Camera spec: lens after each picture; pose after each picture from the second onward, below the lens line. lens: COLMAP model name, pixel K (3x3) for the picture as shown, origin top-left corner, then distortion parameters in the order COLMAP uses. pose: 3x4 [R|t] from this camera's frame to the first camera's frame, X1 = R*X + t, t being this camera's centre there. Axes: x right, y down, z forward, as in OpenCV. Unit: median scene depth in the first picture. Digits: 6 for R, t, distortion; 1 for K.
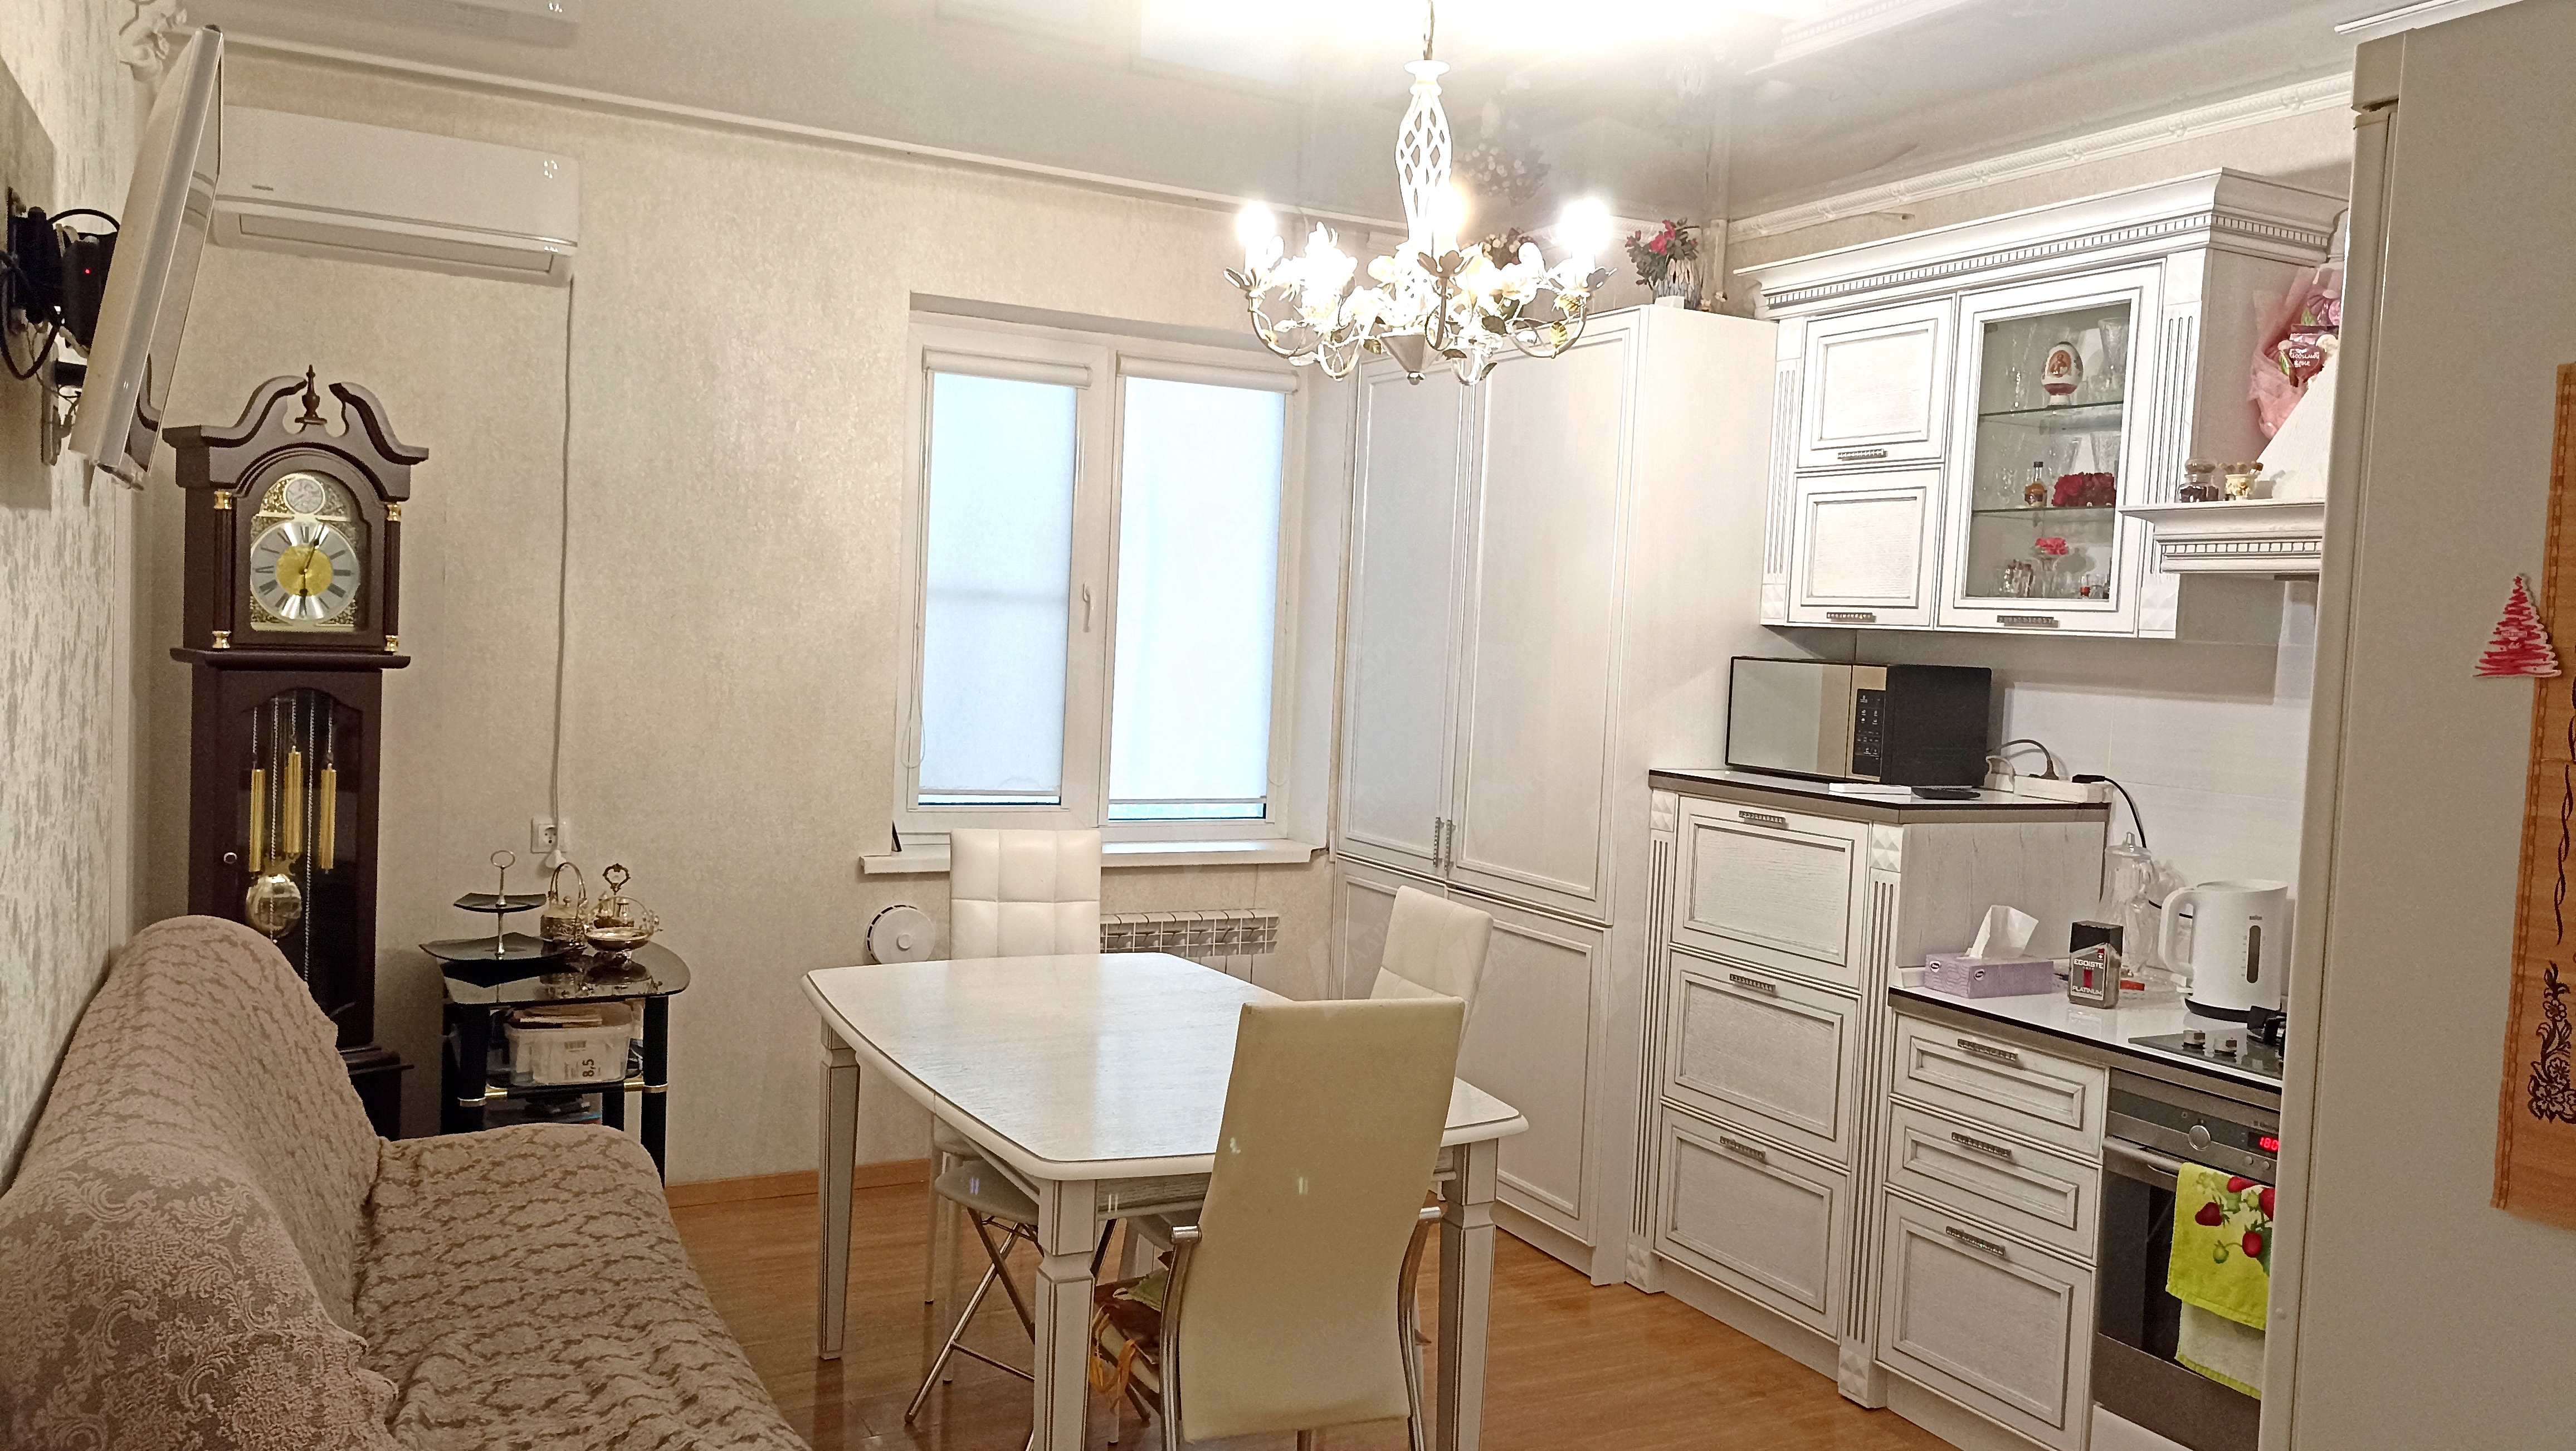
lens RADIAL K [[1872.9, 0, 1292.8], [0, 1872.9, 719.8], [0, 0, 1]] dist [0.004210, -0.006947]
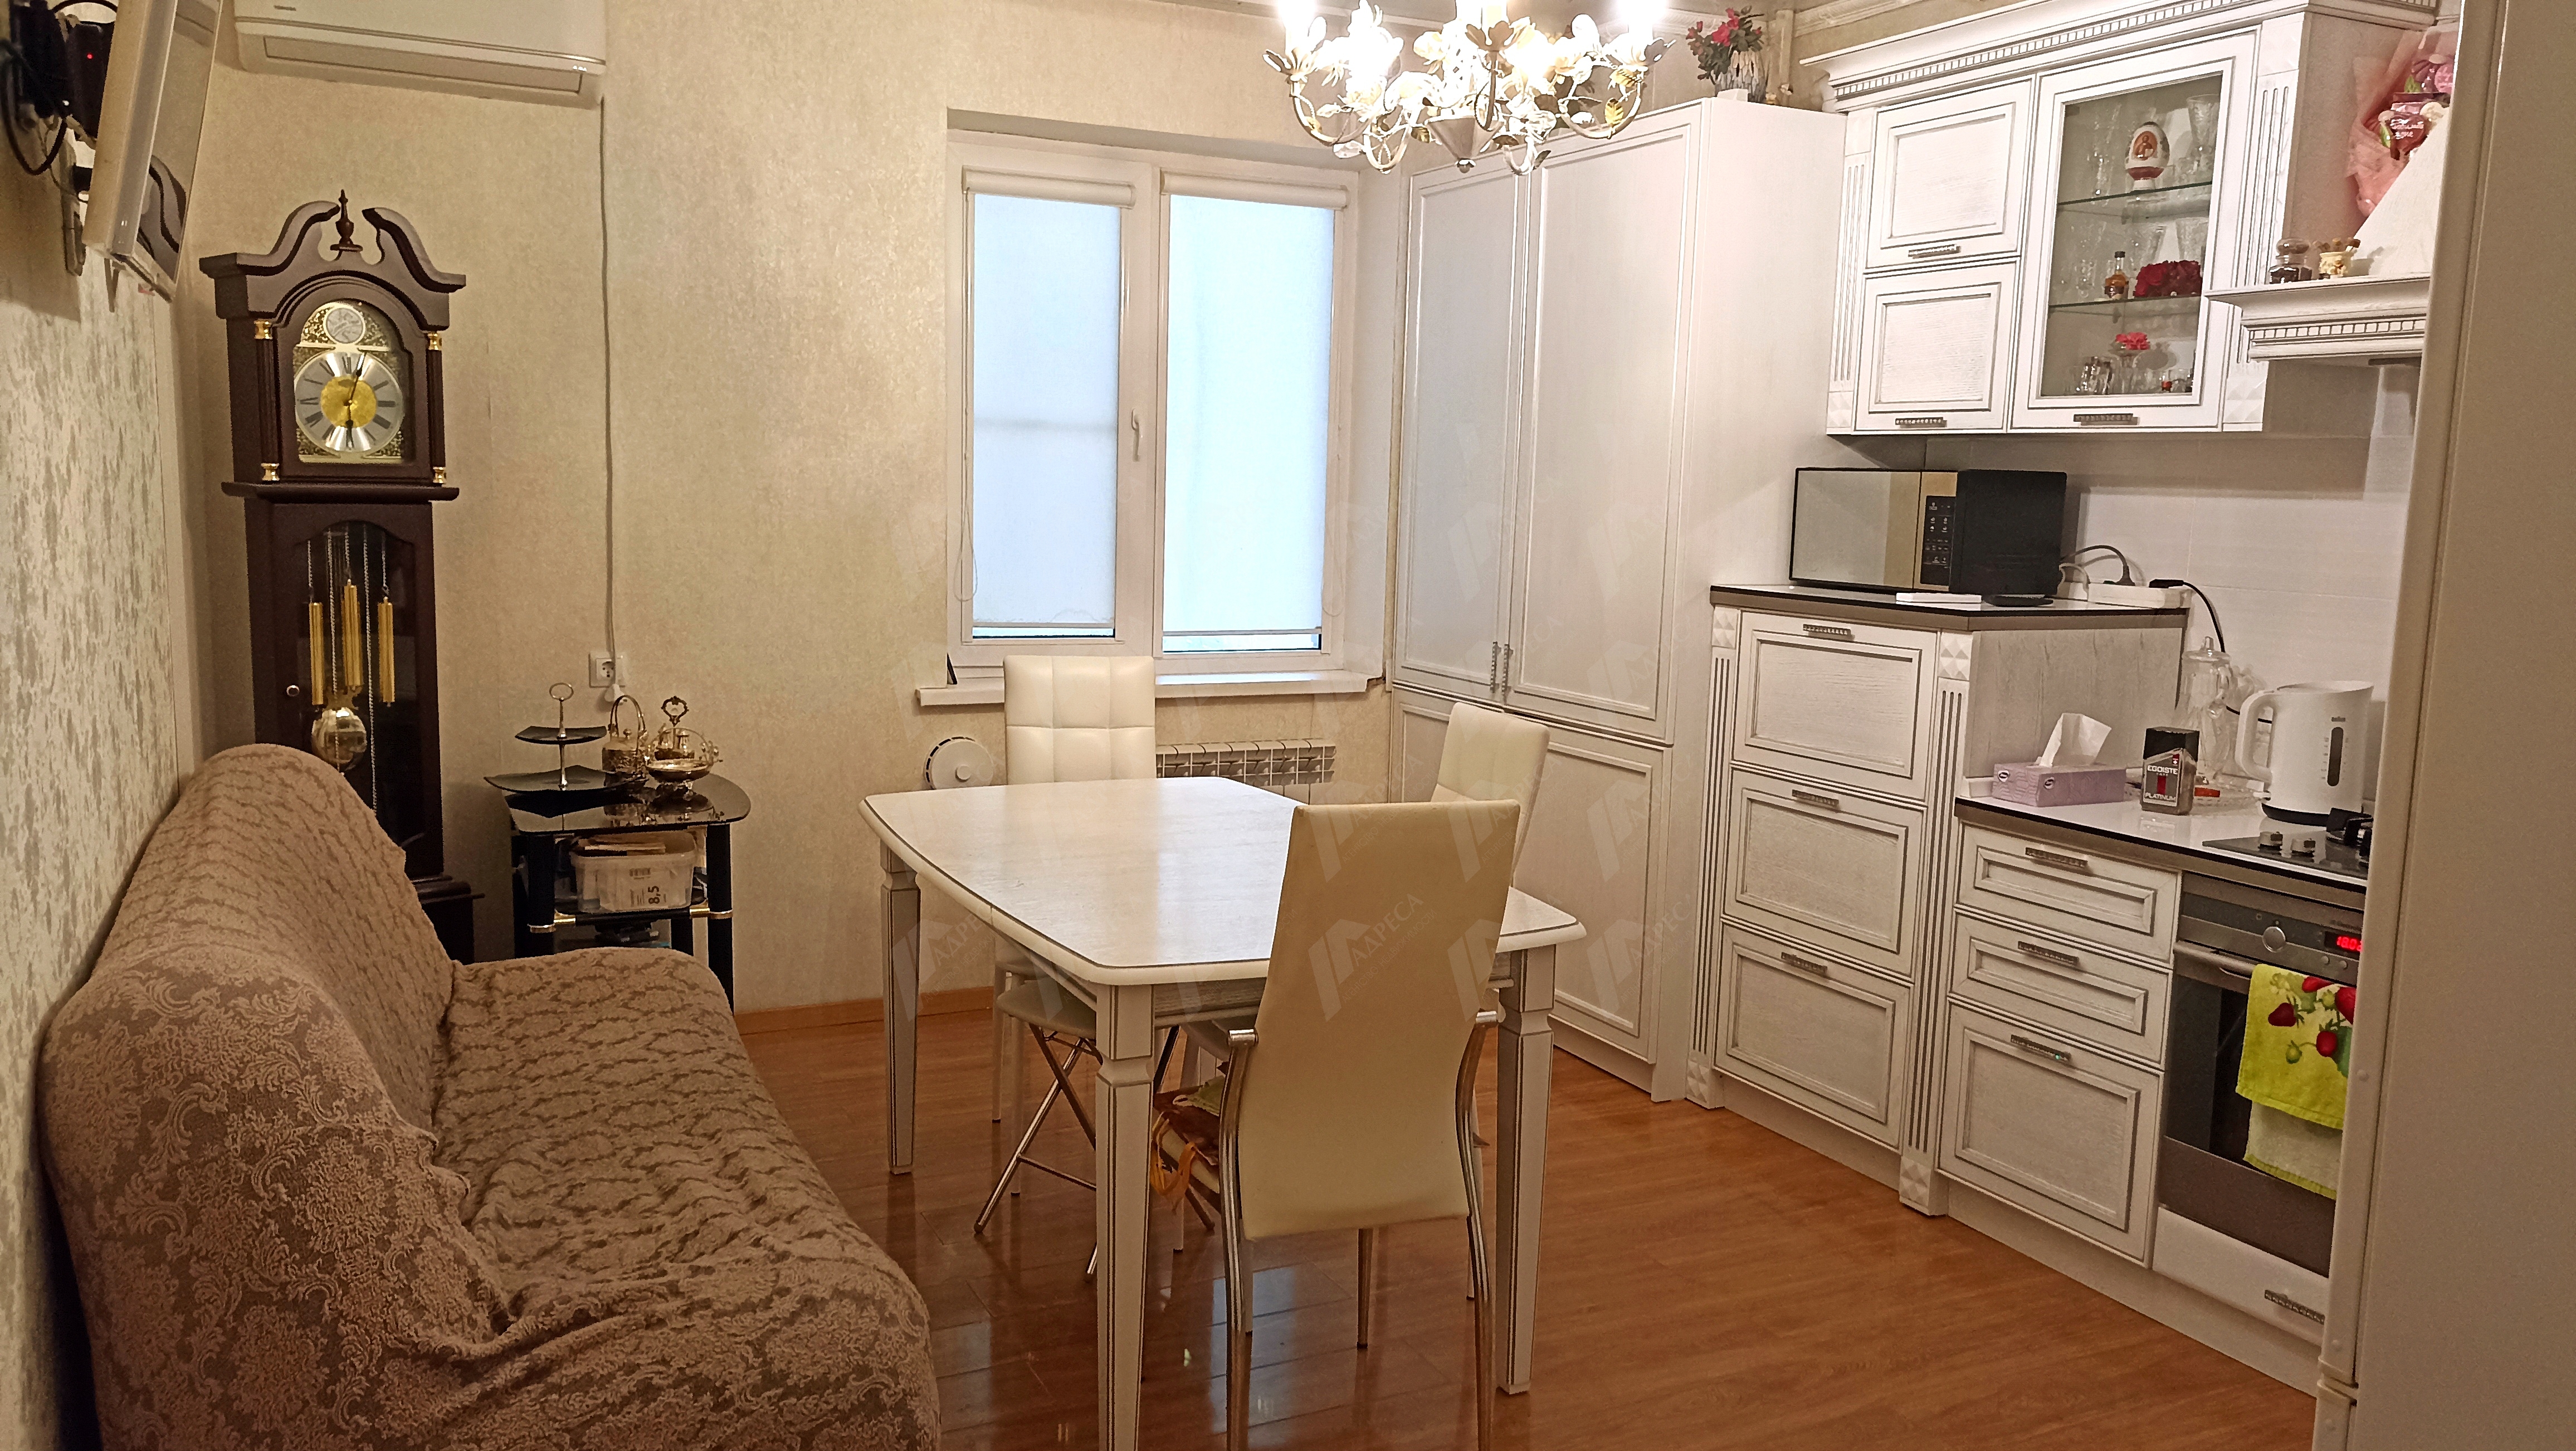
lens RADIAL K [[1871.8, 0, 1288.0], [0, 1871.8, 725.5], [0, 0, 1]] dist [0.004845, -0.010335]
pose [[0.999275, -0.014324, -0.035286, 0.003488], [0.017192, 0.996455, 0.082348, 0.018932], [0.033982, -0.082895, 0.995979, 0.013154]]
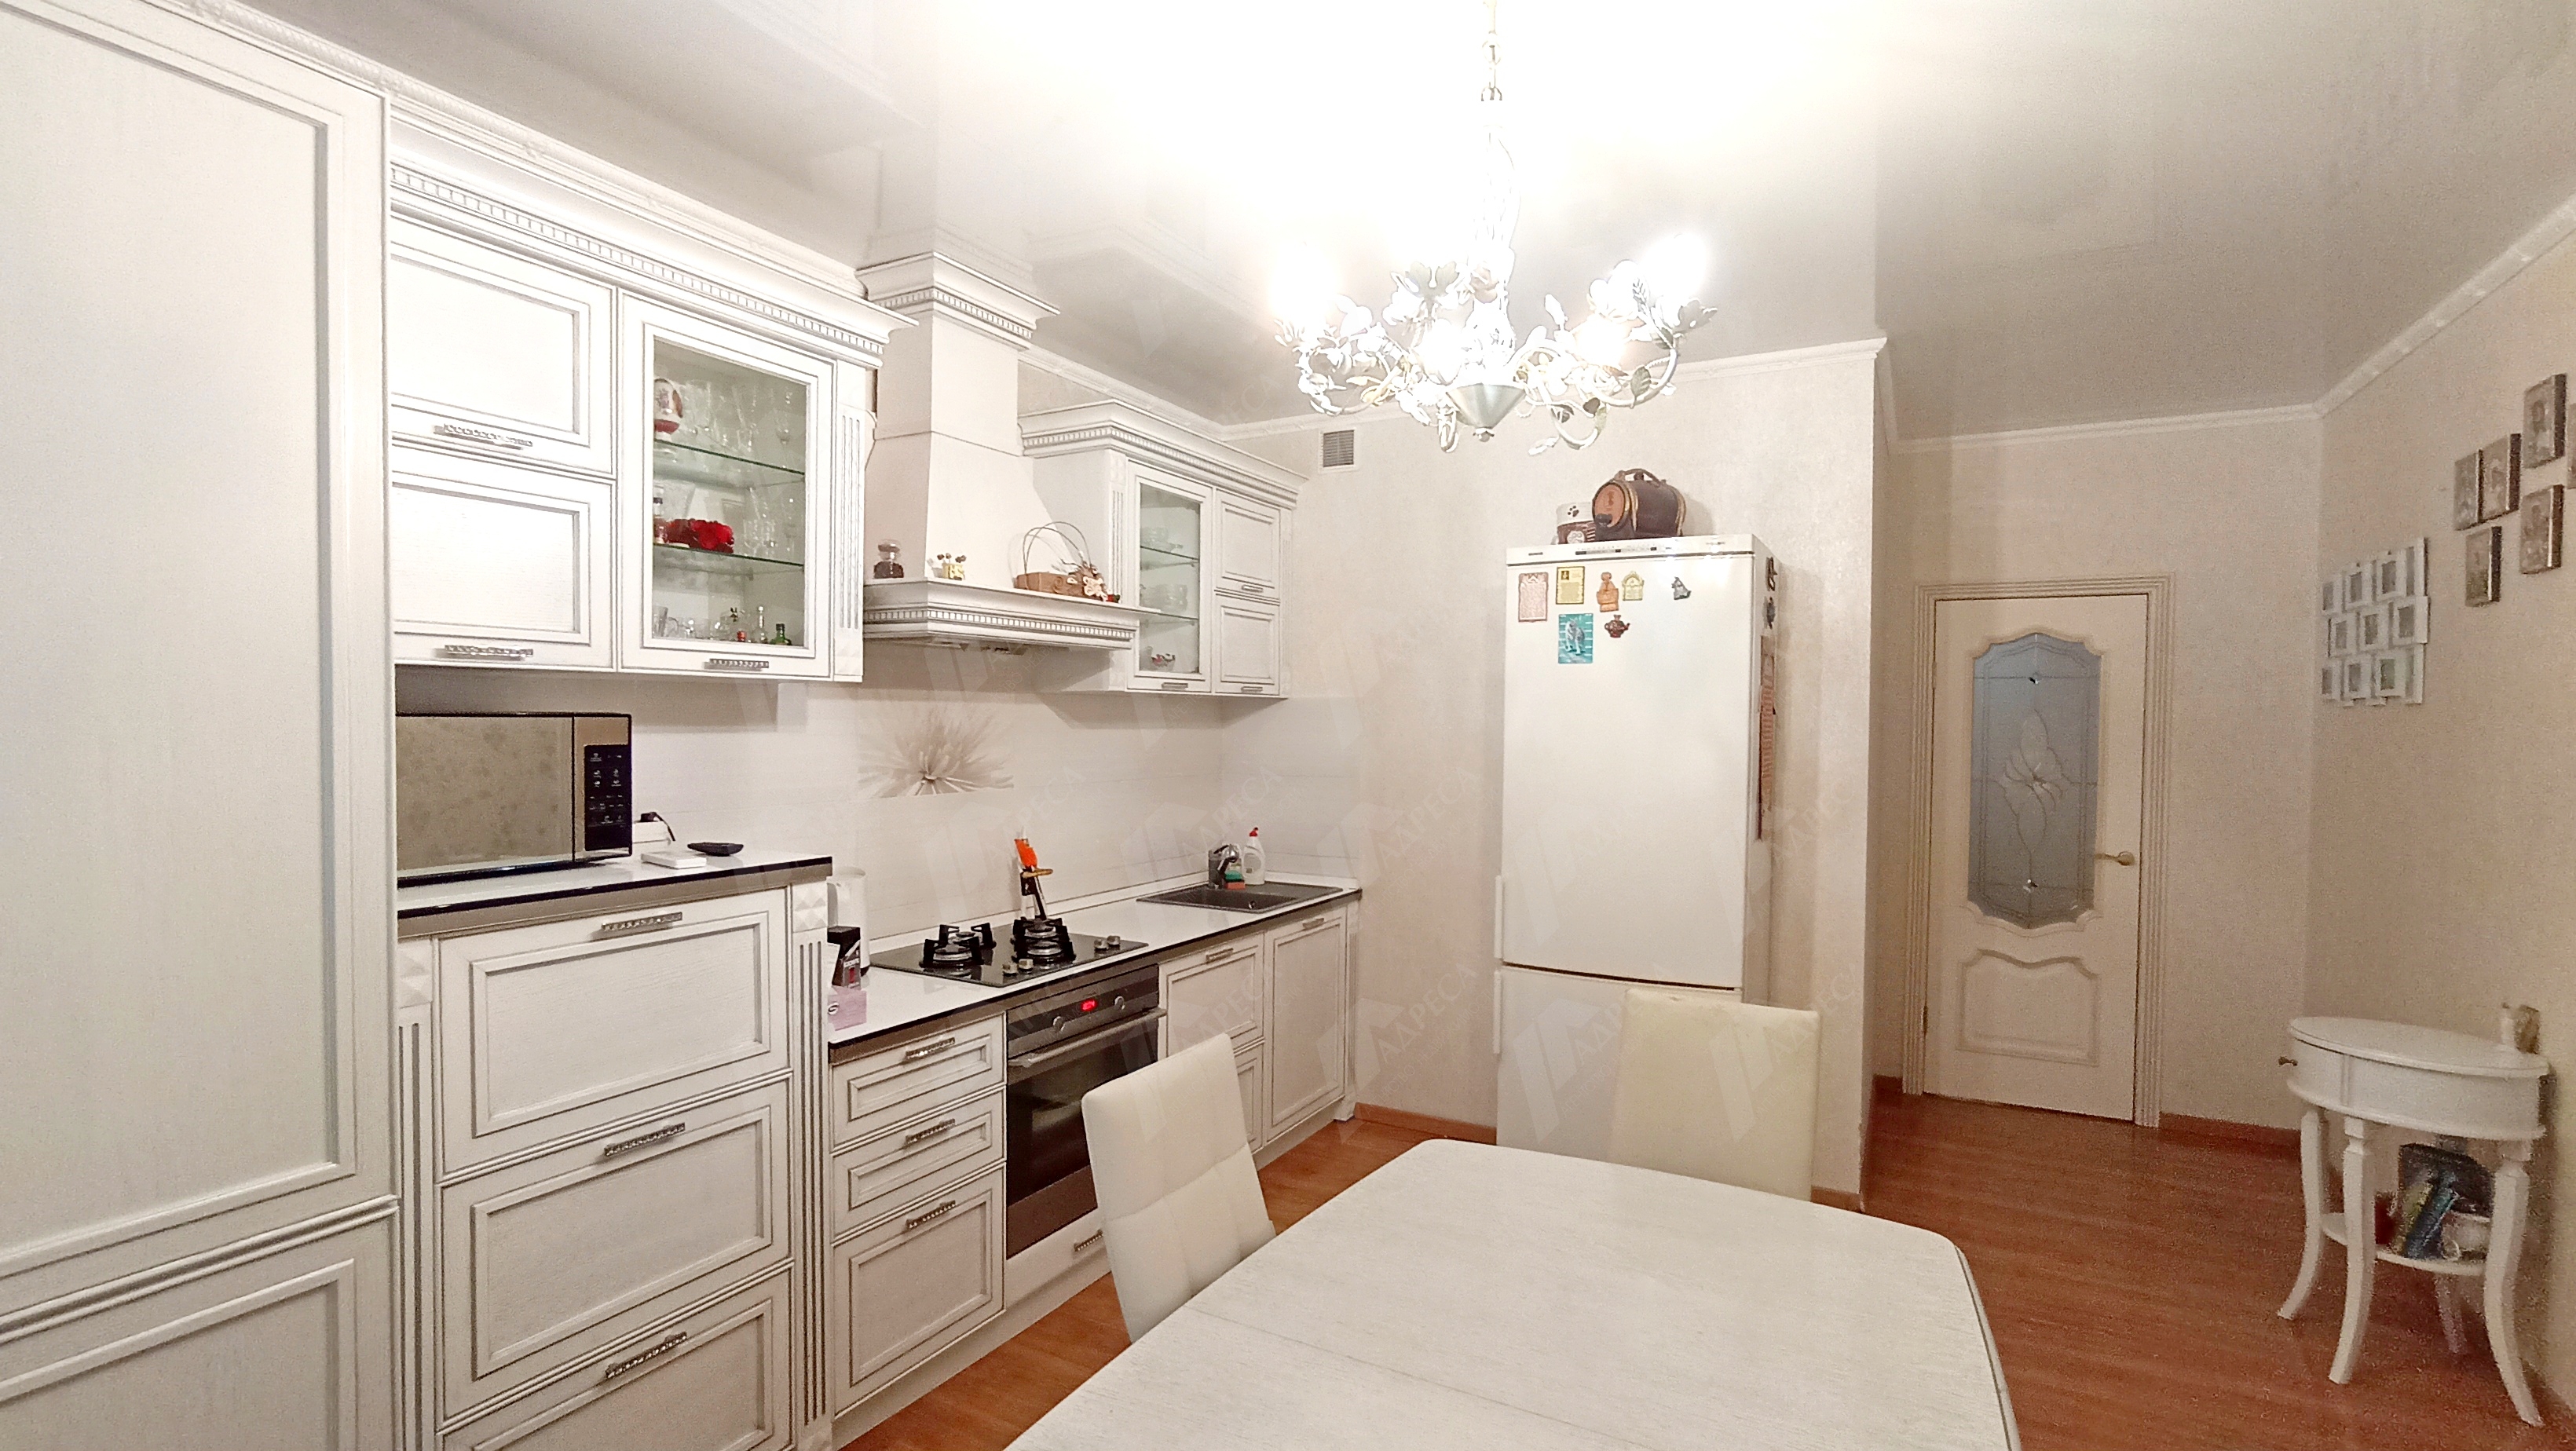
lens RADIAL K [[1138.2, 0, 1288.4], [0, 1138.2, 741.5], [0, 0, 1]] dist [-0.024120, 0.000014]
pose [[-0.546107, -0.066205, 0.835095, -0.305812], [0.009139, 0.996342, 0.084965, -0.064898], [-0.837665, 0.054032, -0.543505, 1.158820]]
